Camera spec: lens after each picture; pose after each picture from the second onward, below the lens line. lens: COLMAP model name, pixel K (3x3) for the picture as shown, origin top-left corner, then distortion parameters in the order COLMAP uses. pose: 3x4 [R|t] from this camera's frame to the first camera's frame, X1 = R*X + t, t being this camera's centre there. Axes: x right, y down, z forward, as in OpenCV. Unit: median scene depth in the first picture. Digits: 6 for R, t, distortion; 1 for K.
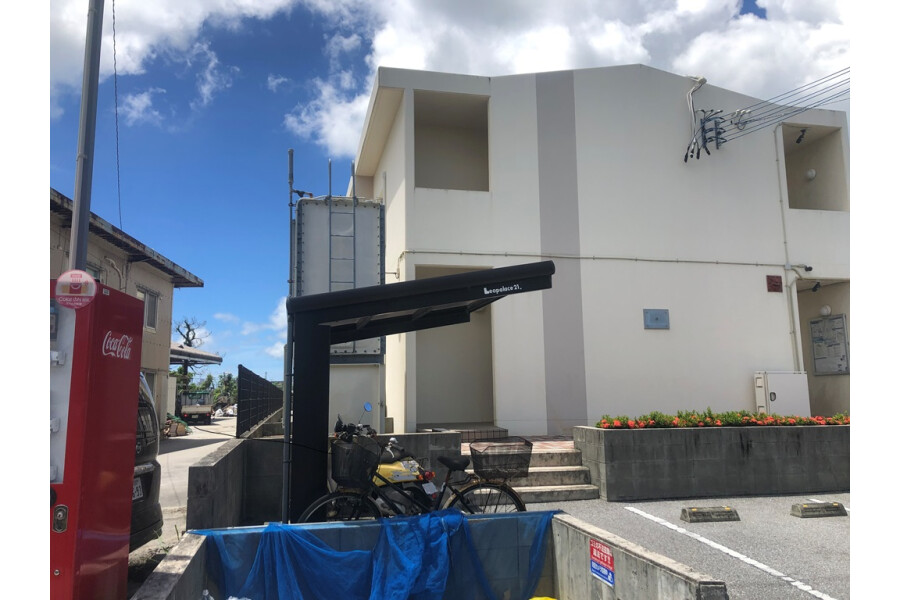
lens RADIAL K [[682.5, 0, 450.0], [0, 682.5, 300.0], [0, 0, 1]] dist [0.014186, -0.001091]
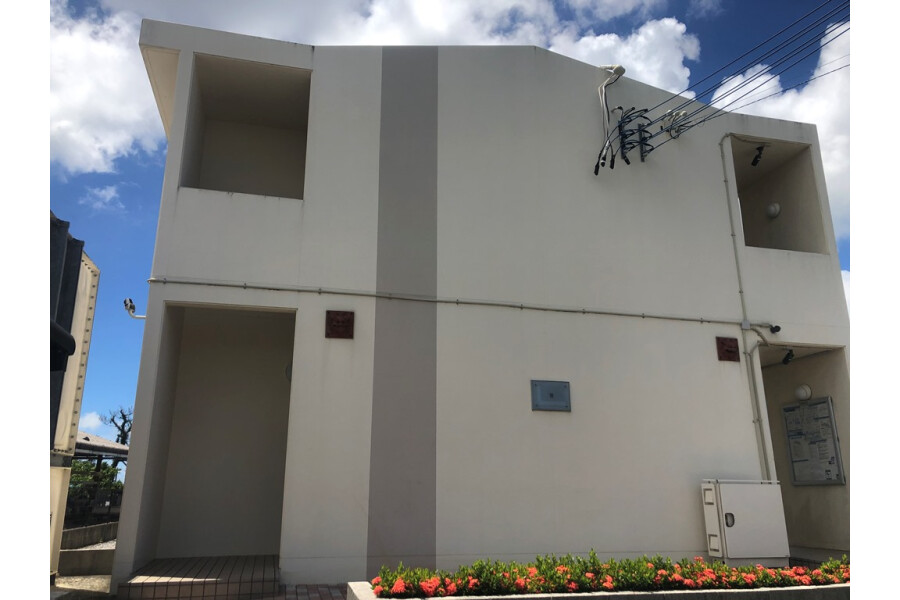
lens RADIAL K [[682.5, 0, 450.0], [0, 682.5, 300.0], [0, 0, 1]] dist [0.014186, -0.001091]
pose [[0.999523, 0.020399, 0.023182, 0.177195], [-0.016936, 0.989890, -0.140821, 0.029410], [-0.025820, 0.140361, 0.989764, 0.317677]]
